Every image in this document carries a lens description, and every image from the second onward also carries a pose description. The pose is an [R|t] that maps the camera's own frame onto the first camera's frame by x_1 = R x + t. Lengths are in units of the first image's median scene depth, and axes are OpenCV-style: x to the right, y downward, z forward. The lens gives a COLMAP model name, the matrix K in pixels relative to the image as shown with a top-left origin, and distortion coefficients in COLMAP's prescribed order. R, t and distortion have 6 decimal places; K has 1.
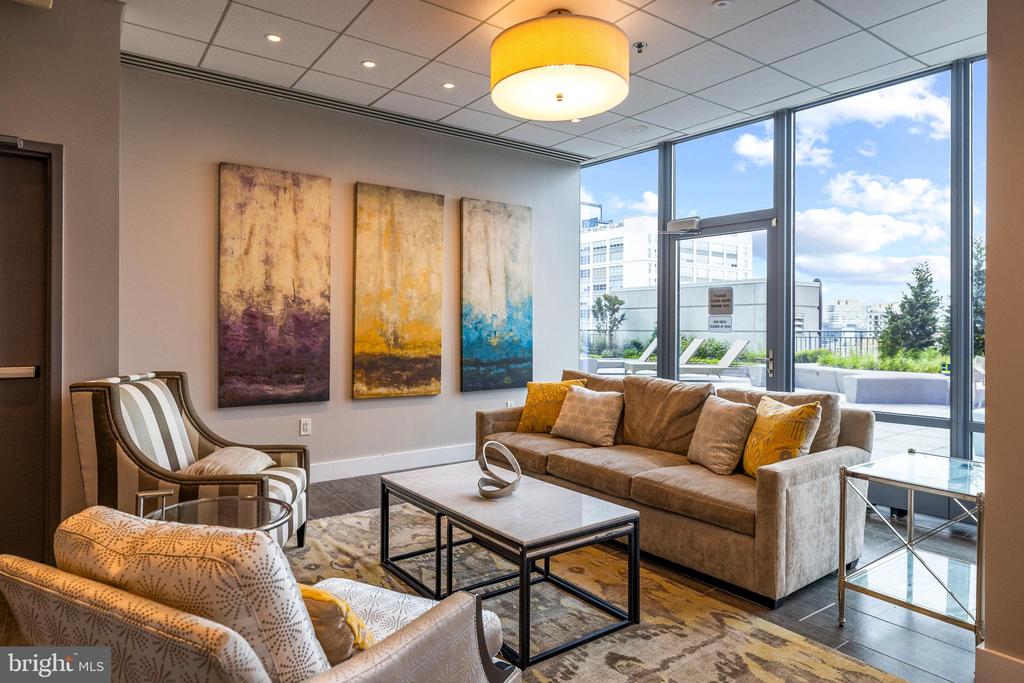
lens RADIAL K [[590.8, 0, 519.9], [0, 590.8, 328.4], [0, 0, 1]] dist [0.018972, -0.000281]
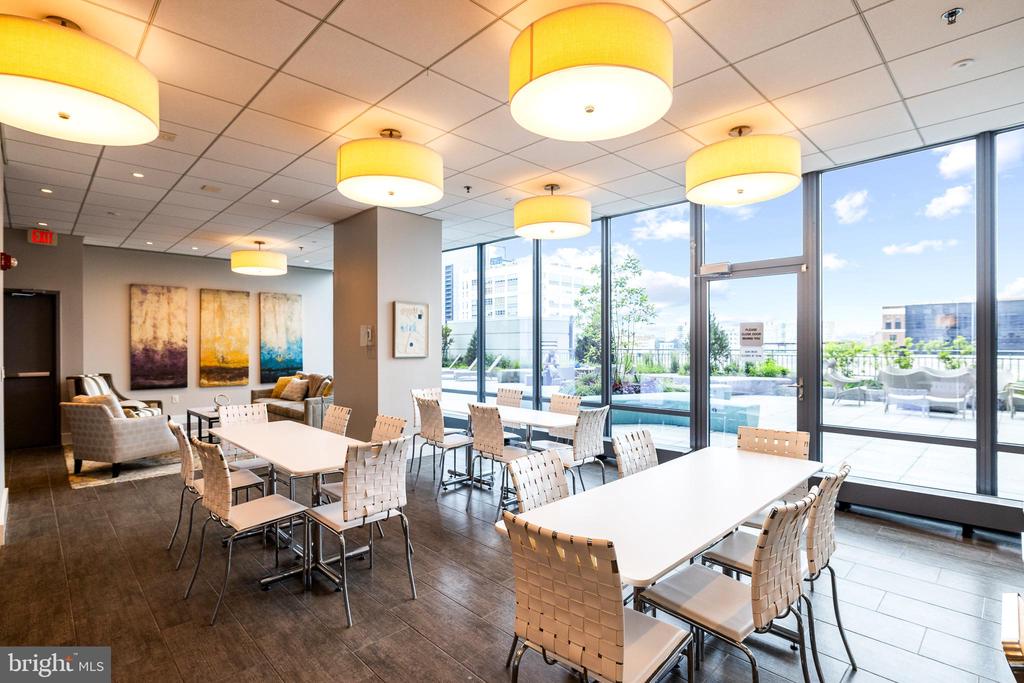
lens RADIAL K [[488.1, 0, 512.1], [0, 488.1, 349.0], [0, 0, 1]] dist [0.006249, 0.003598]
pose [[0.991819, -0.008973, 0.127338, 0.639309], [0.007841, 0.999925, 0.009388, -0.029604], [-0.127412, -0.008313, 0.991815, -0.959168]]
